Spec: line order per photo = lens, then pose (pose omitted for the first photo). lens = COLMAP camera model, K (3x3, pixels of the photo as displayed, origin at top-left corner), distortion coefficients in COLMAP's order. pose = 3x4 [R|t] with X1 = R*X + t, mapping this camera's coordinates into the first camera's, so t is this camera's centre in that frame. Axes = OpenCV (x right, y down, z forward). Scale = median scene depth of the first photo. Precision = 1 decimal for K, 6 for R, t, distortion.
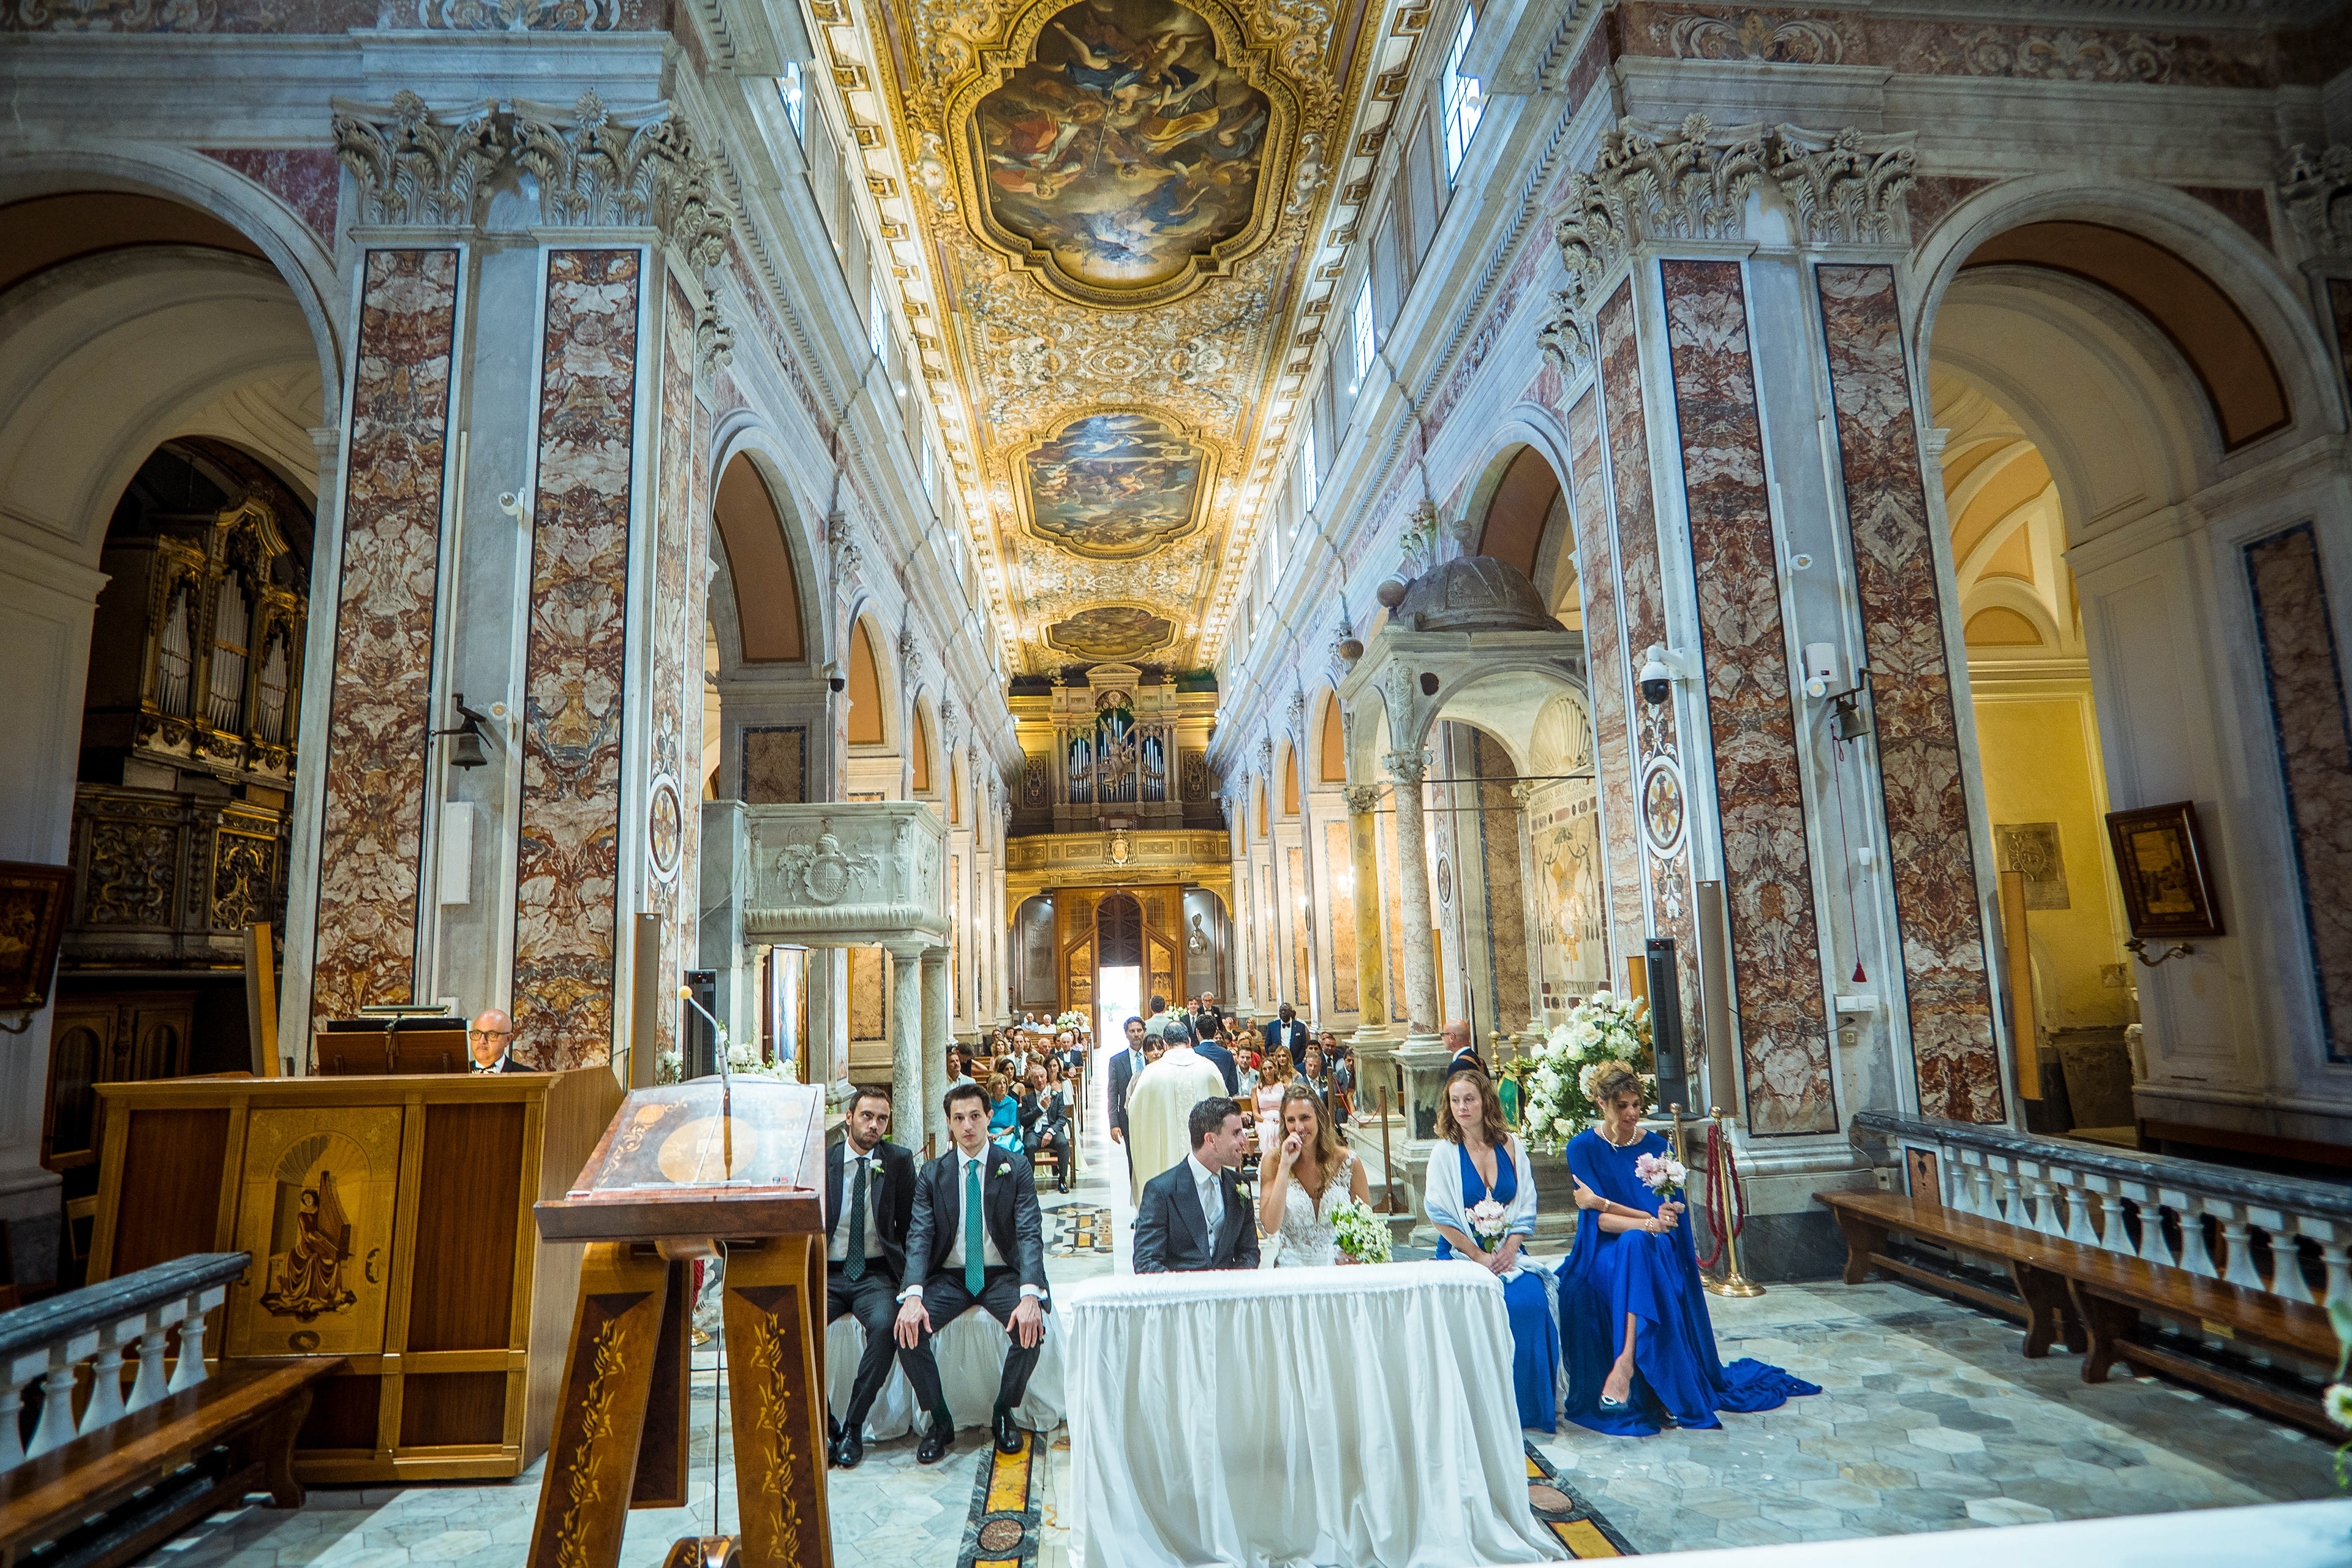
lens RADIAL K [[1277.5, 0, 1174.7], [0, 1277.5, 766.8], [0, 0, 1]] dist [-0.033303, 0.006175]
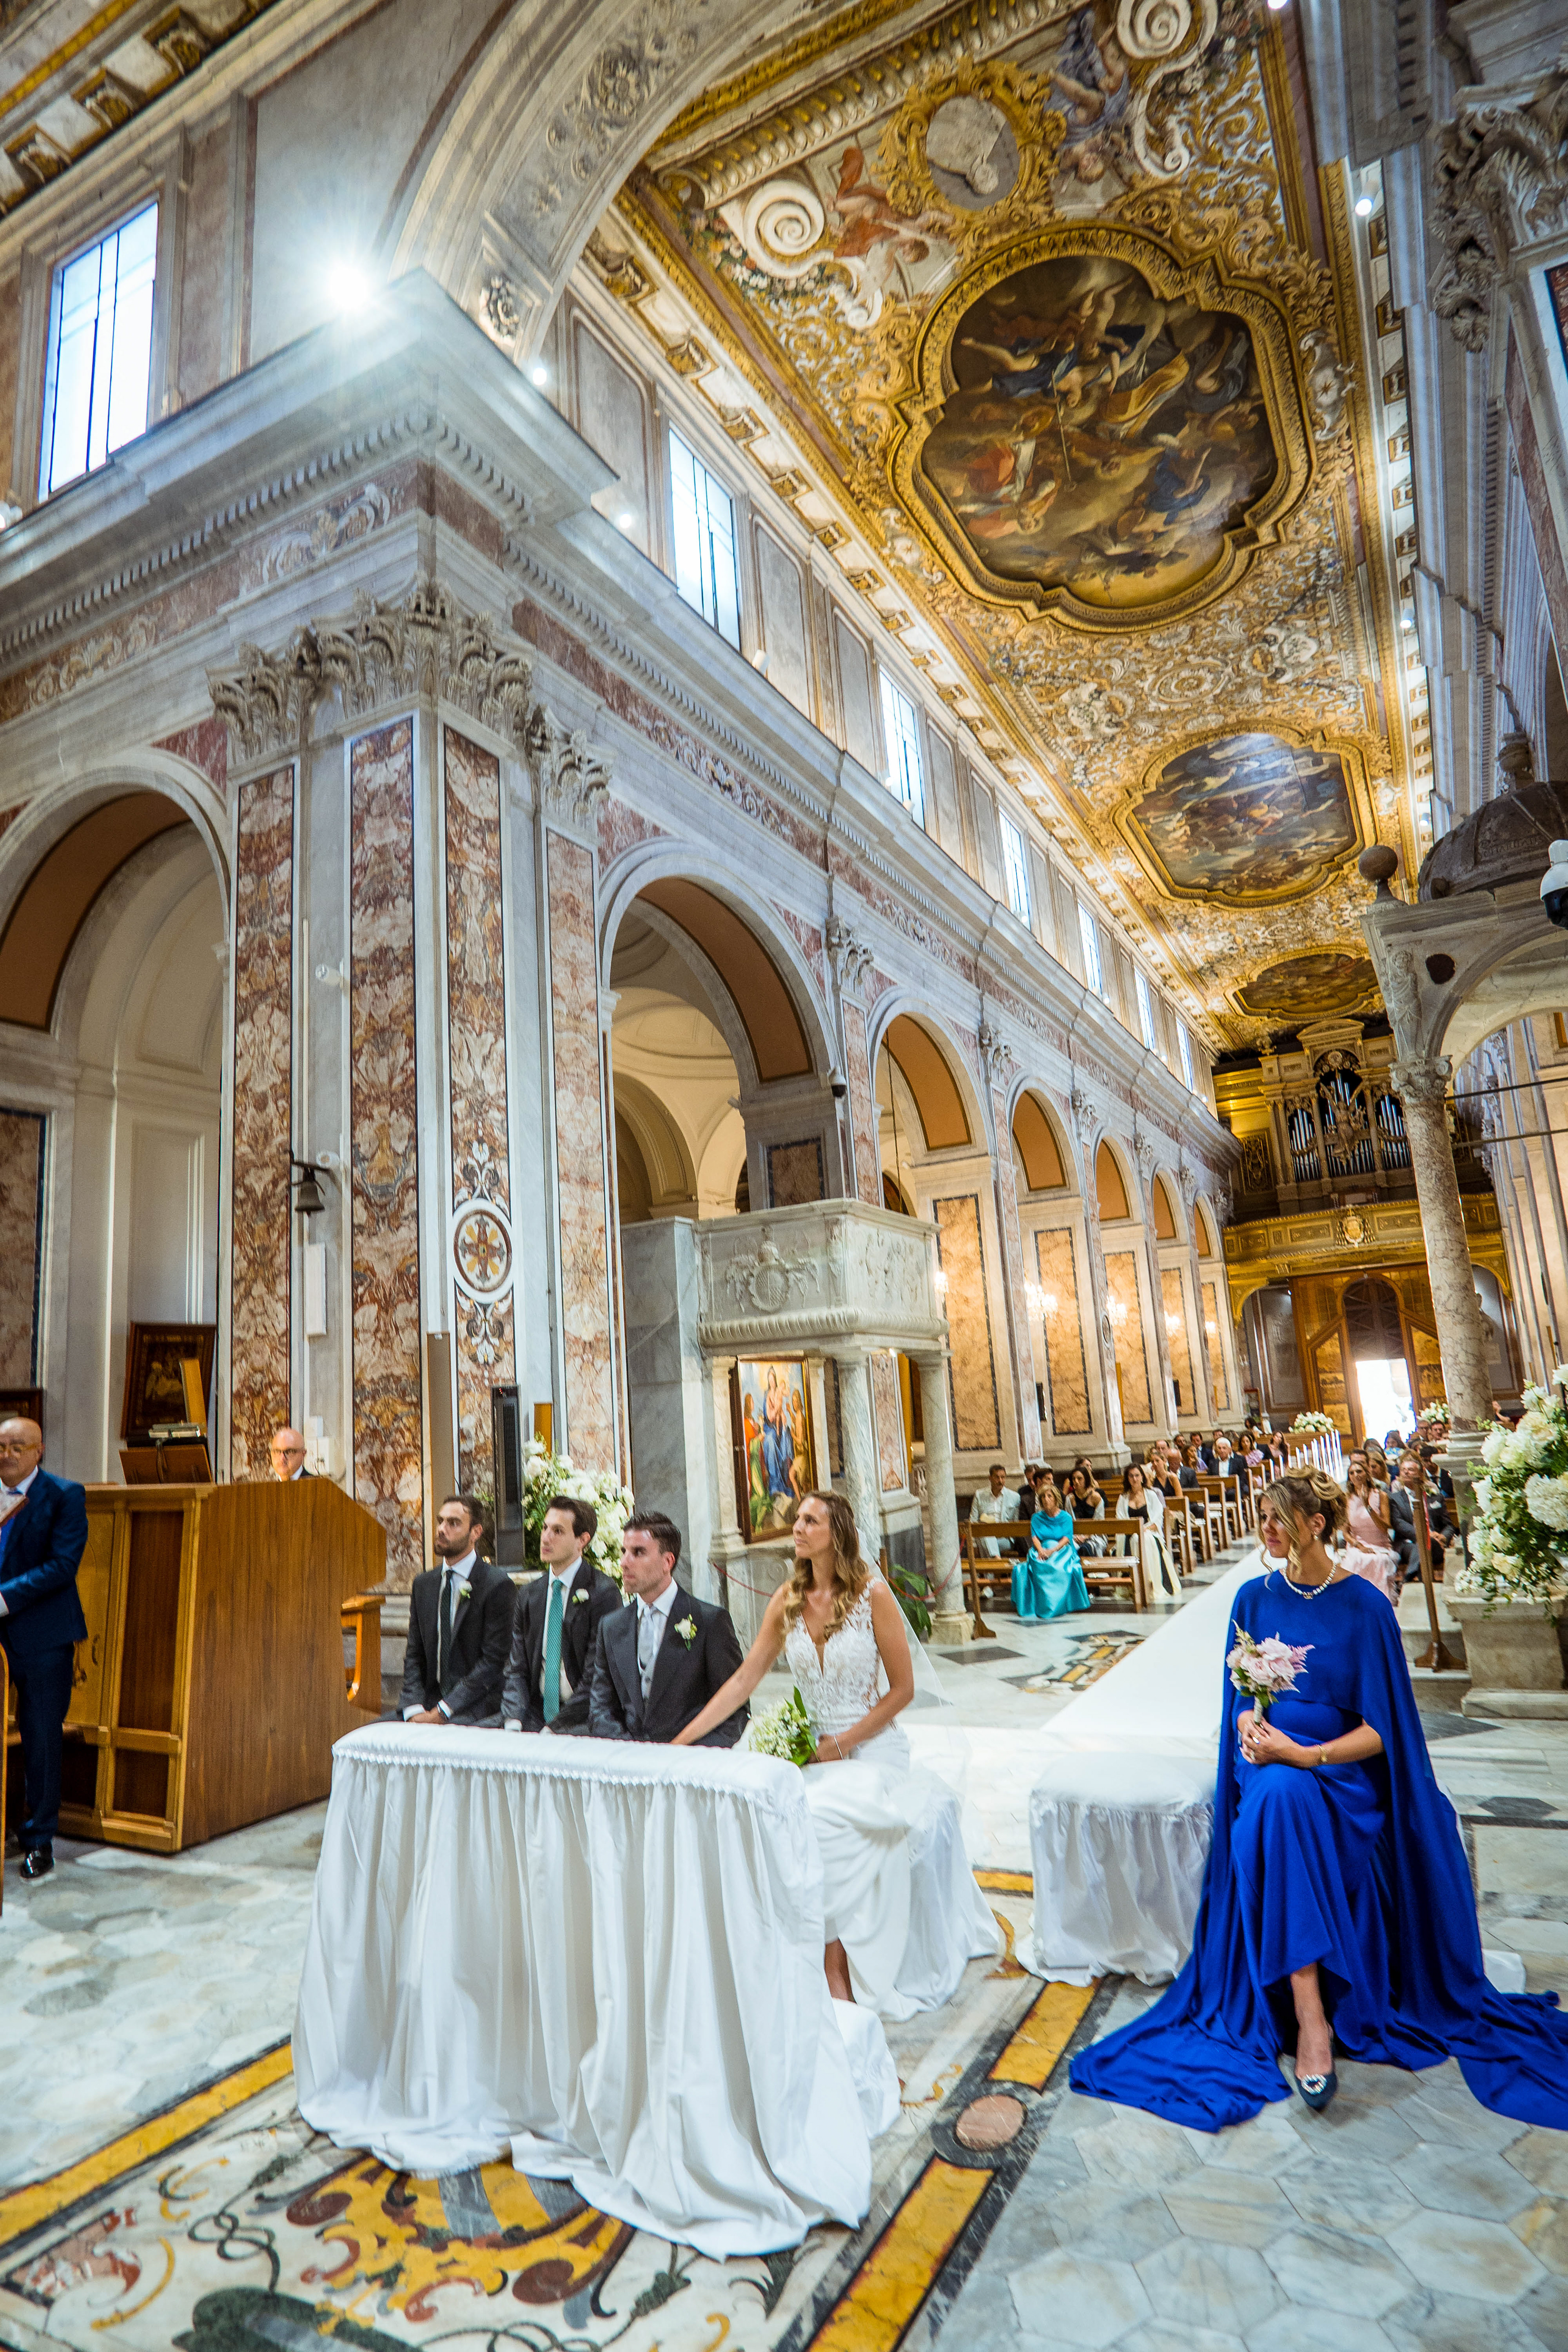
lens RADIAL K [[1277.5, 0, 778.7], [0, 1277.5, 1186.6], [0, 0, 1]] dist [-0.033303, 0.006175]
pose [[0.848153, -0.115820, -0.516936, 0.250202], [0.120130, 0.992437, -0.025255, 0.036199], [0.515951, -0.040679, 0.855652, 0.160234]]
